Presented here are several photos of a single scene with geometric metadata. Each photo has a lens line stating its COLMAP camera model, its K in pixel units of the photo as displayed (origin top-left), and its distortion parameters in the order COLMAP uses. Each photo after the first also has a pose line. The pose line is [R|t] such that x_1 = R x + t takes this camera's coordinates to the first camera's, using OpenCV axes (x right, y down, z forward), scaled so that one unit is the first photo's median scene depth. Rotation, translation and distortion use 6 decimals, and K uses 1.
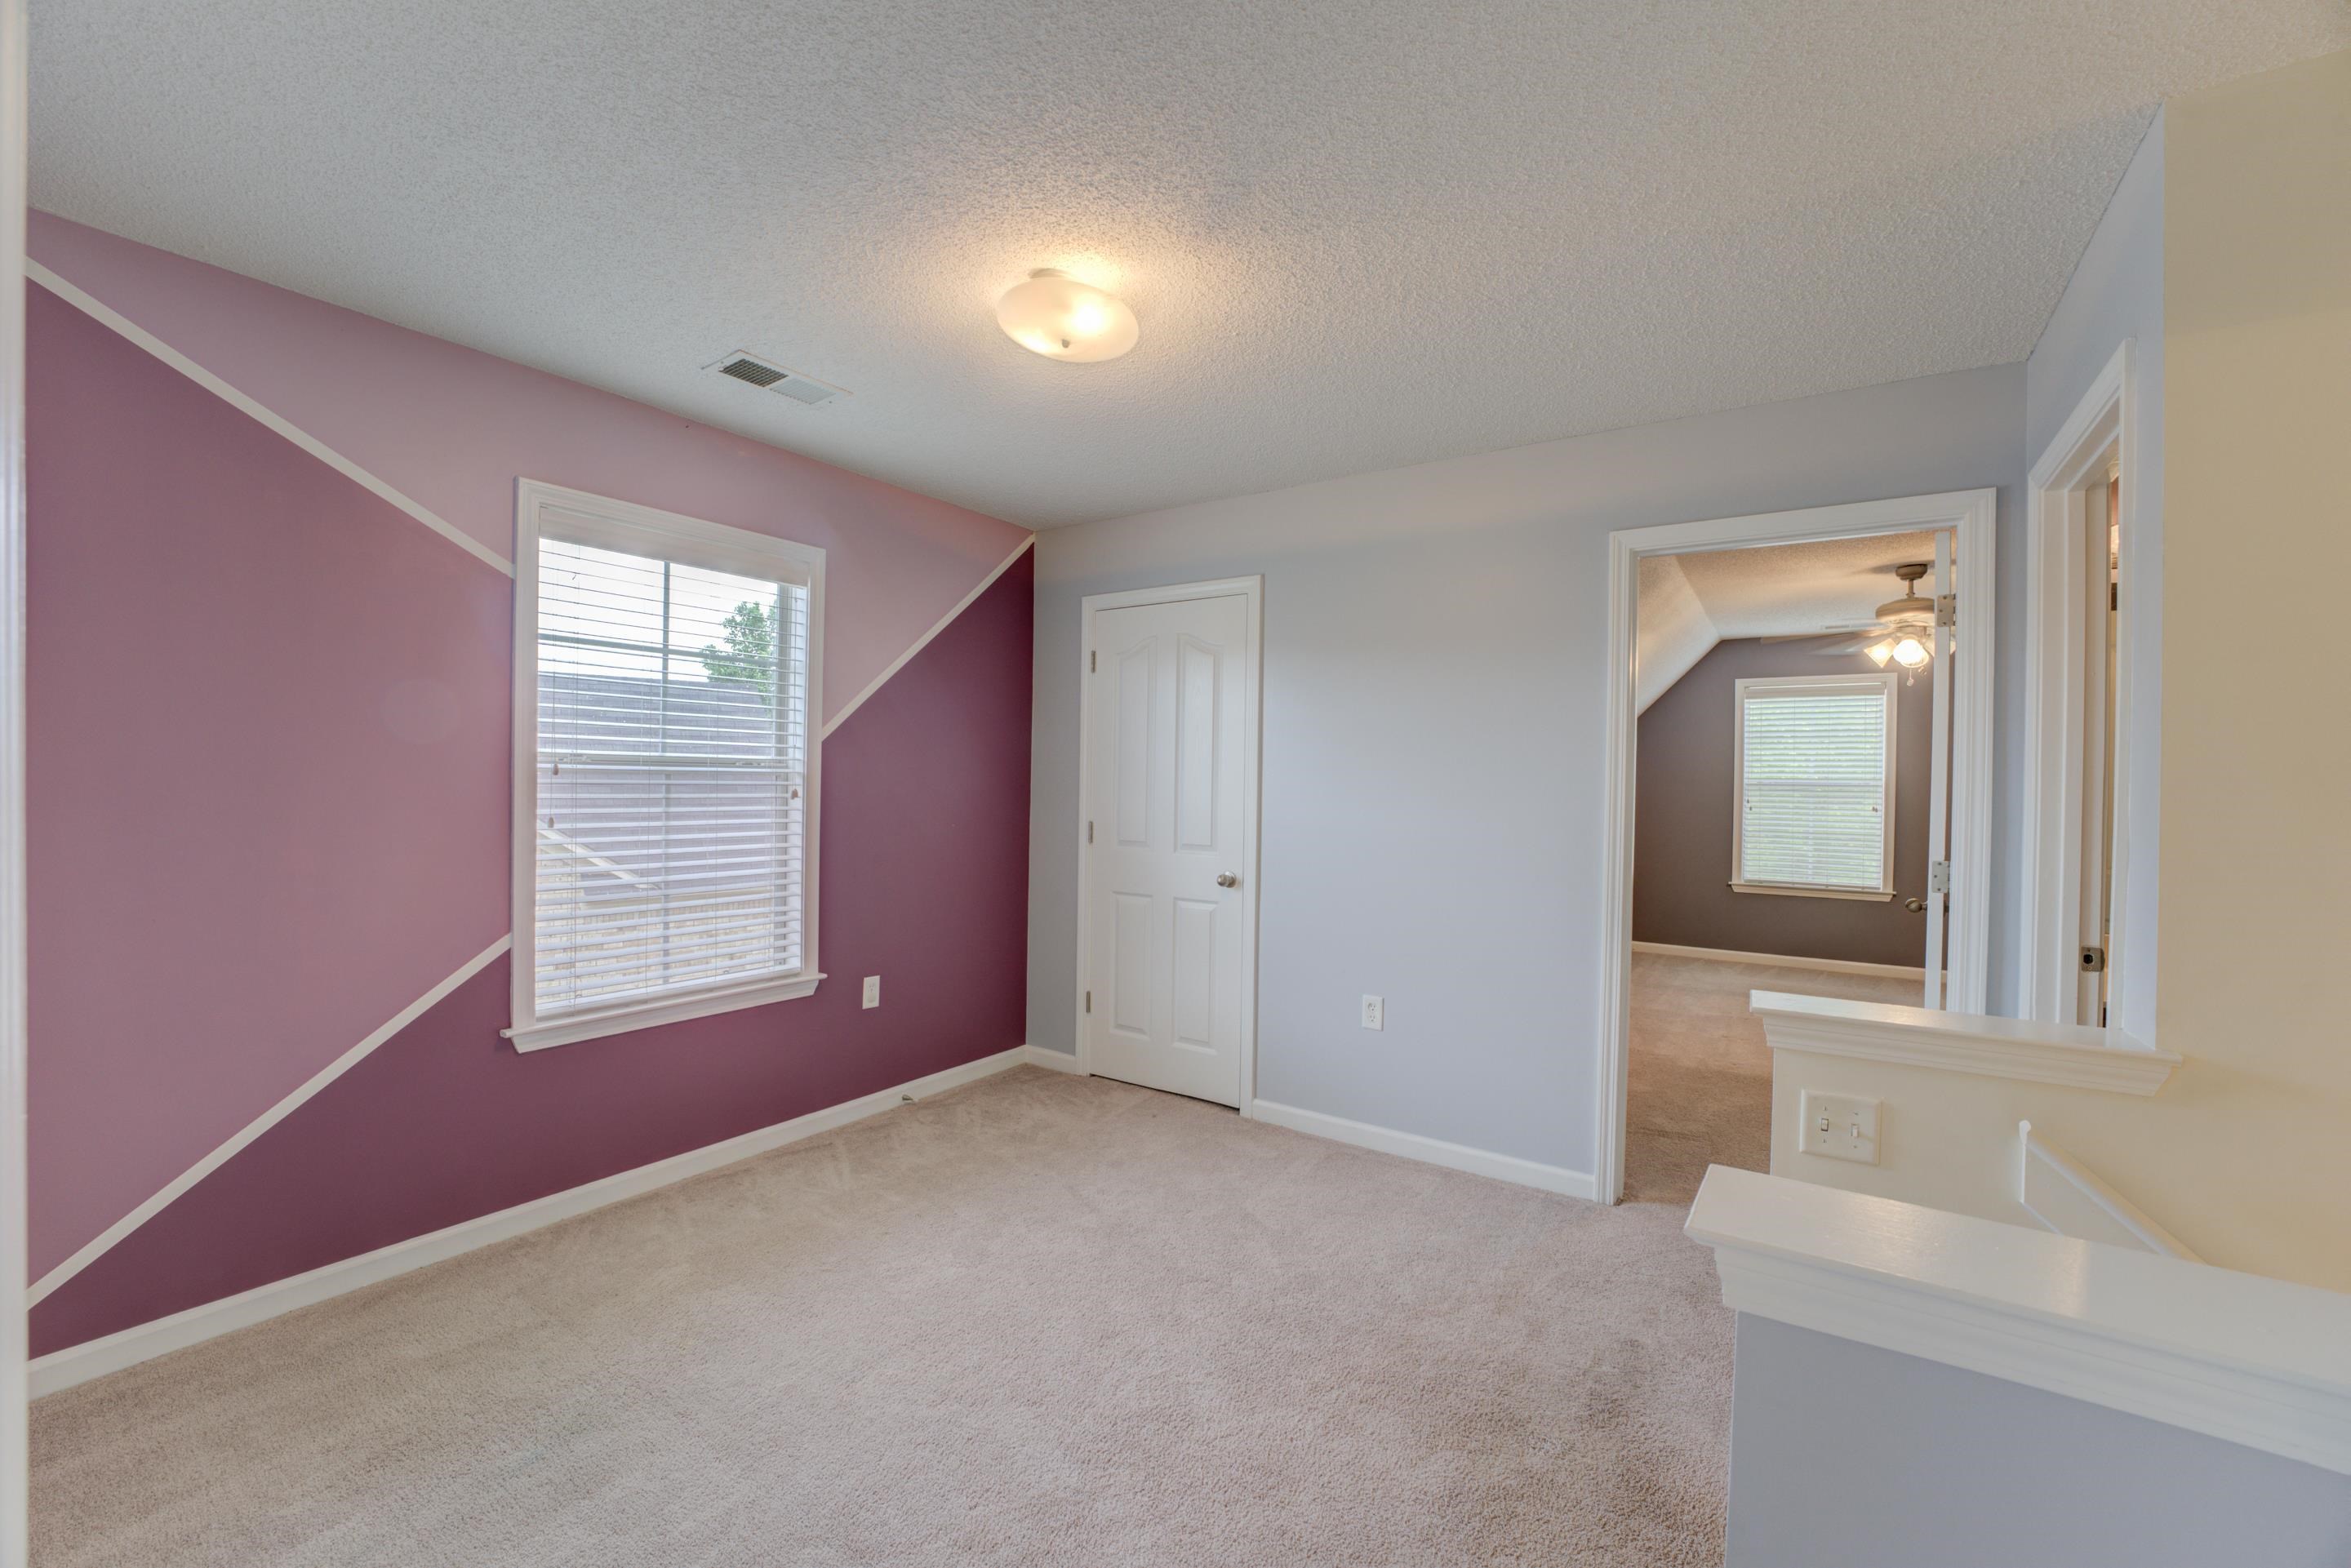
lens RADIAL K [[947.1, 0, 1168.3], [0, 947.1, 780.1], [0, 0, 1]] dist [-0.031424, 0.004424]
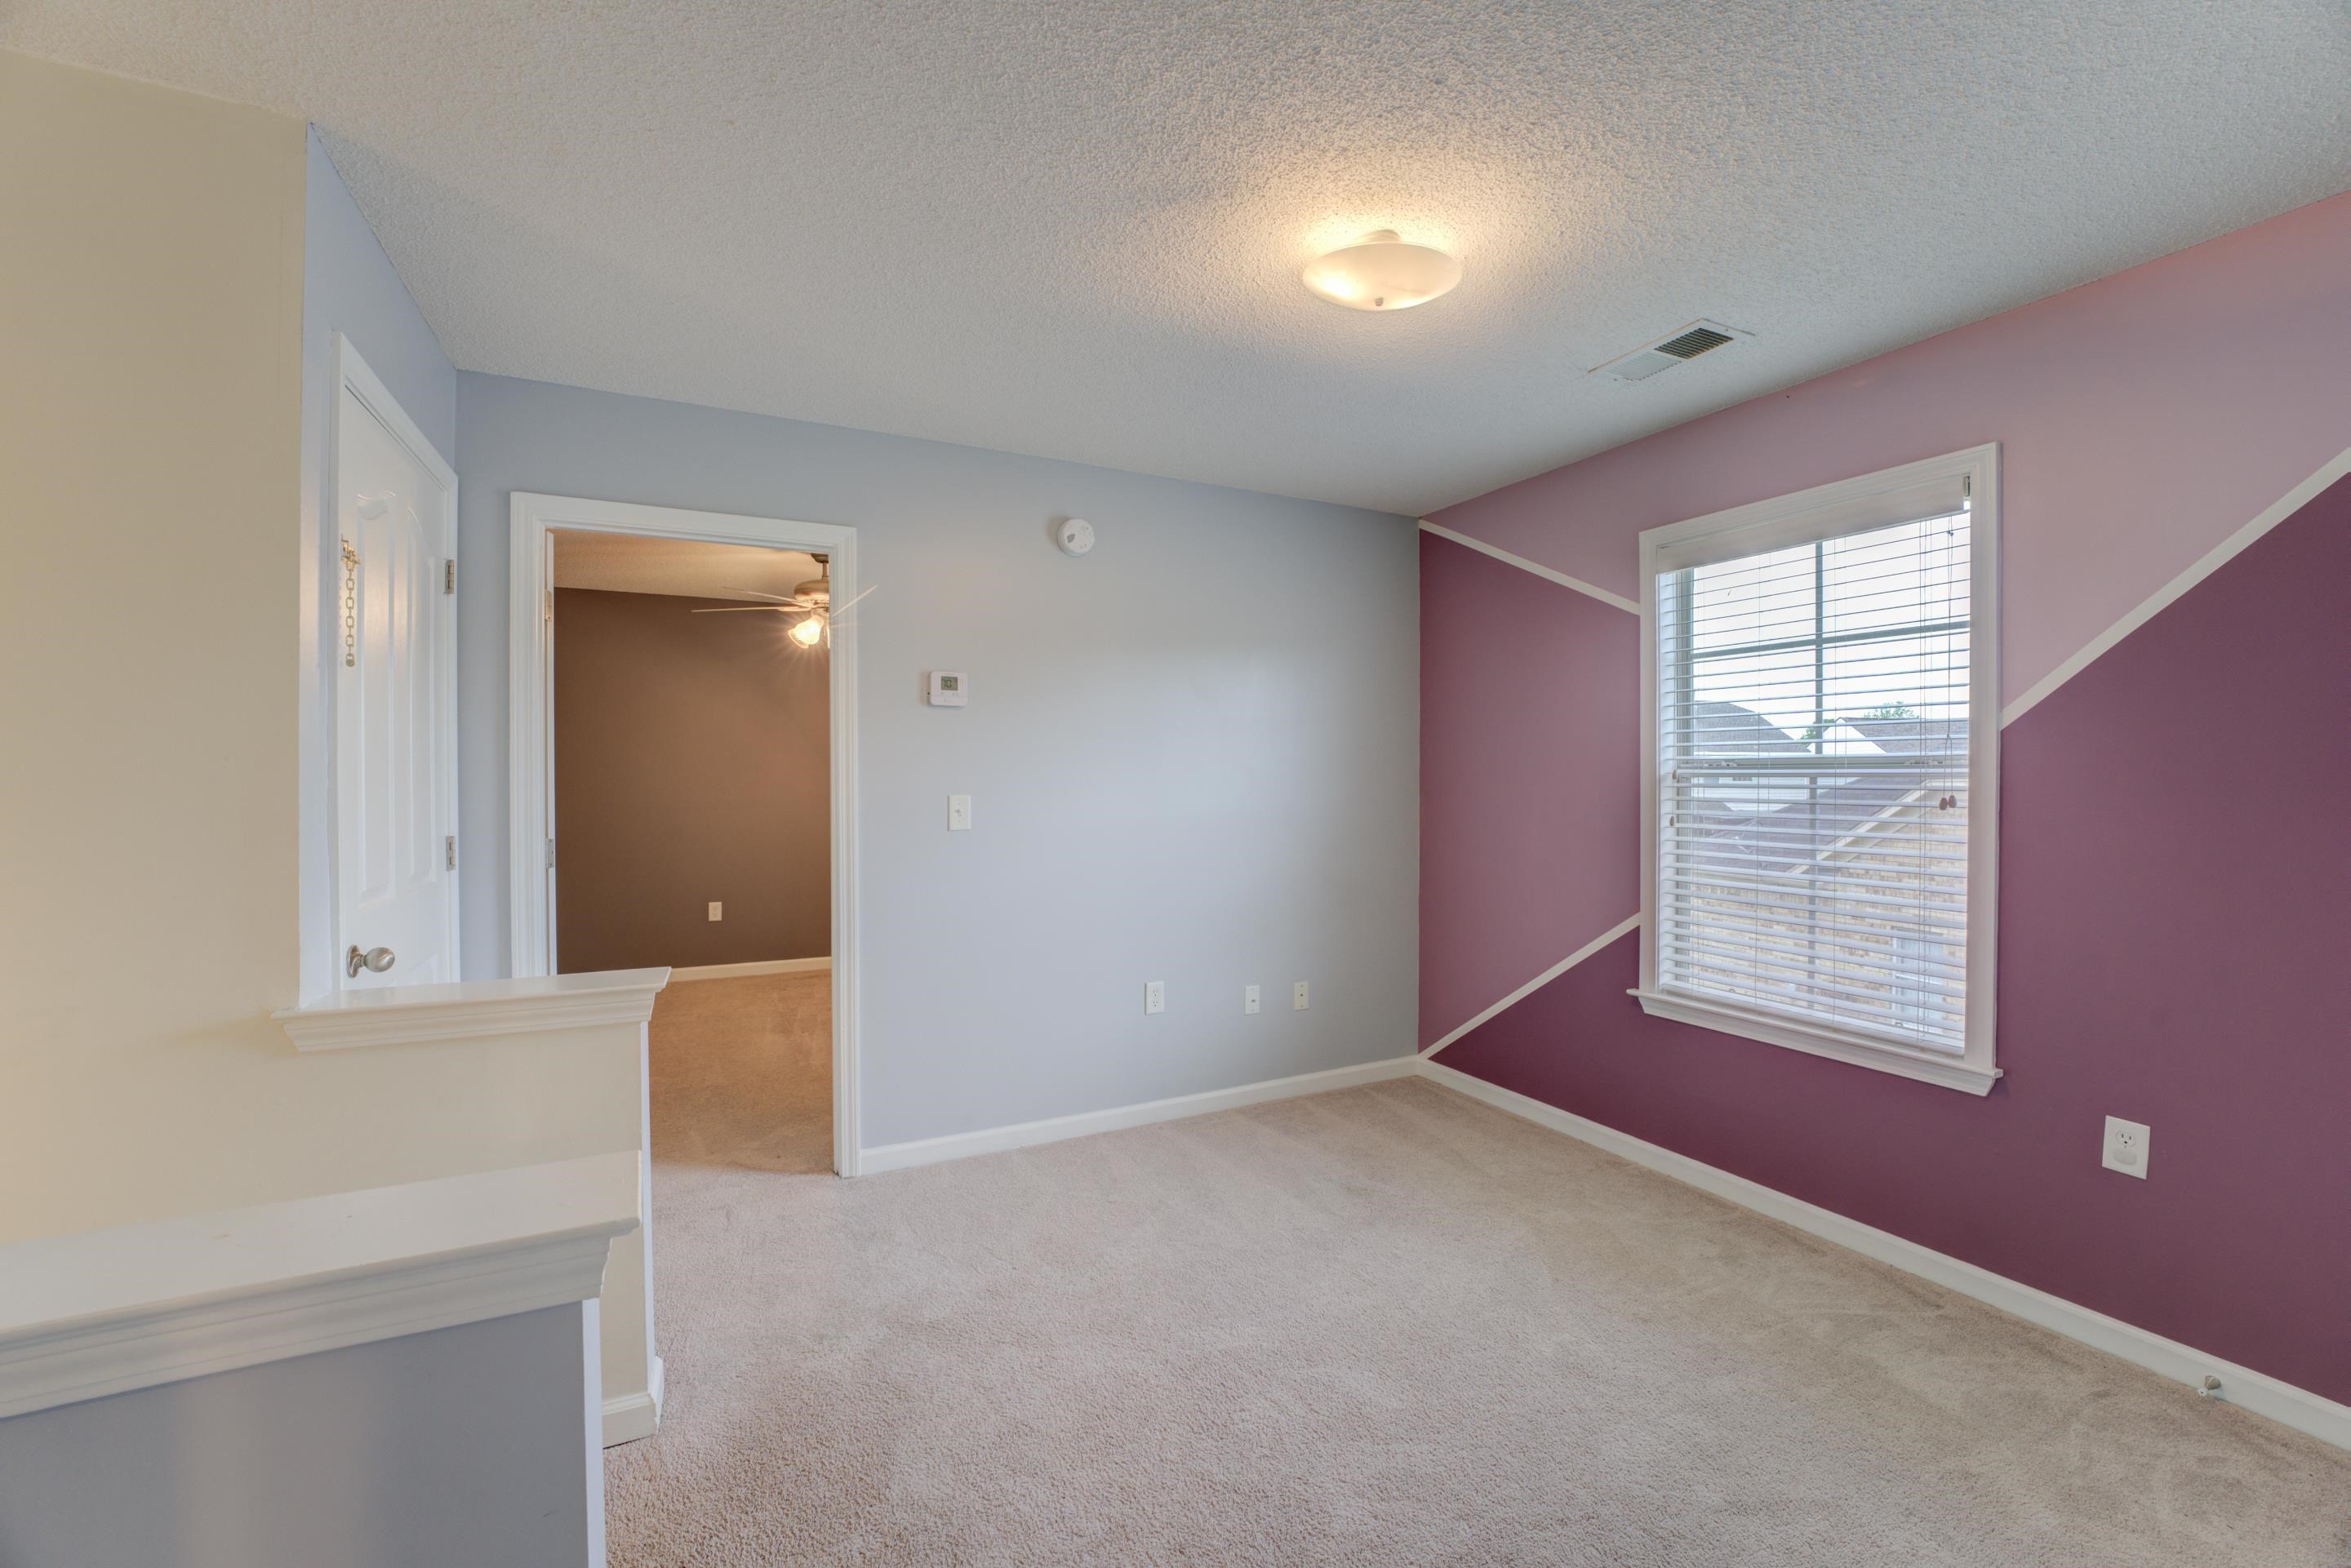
lens RADIAL K [[947.1, 0, 1176.1], [0, 947.1, 787.8], [0, 0, 1]] dist [-0.031424, 0.004424]
pose [[-0.471819, -0.009601, -0.881643, 0.551471], [-0.014891, 0.999885, -0.002920, 0.015795], [0.881569, 0.011751, -0.471908, 0.886548]]
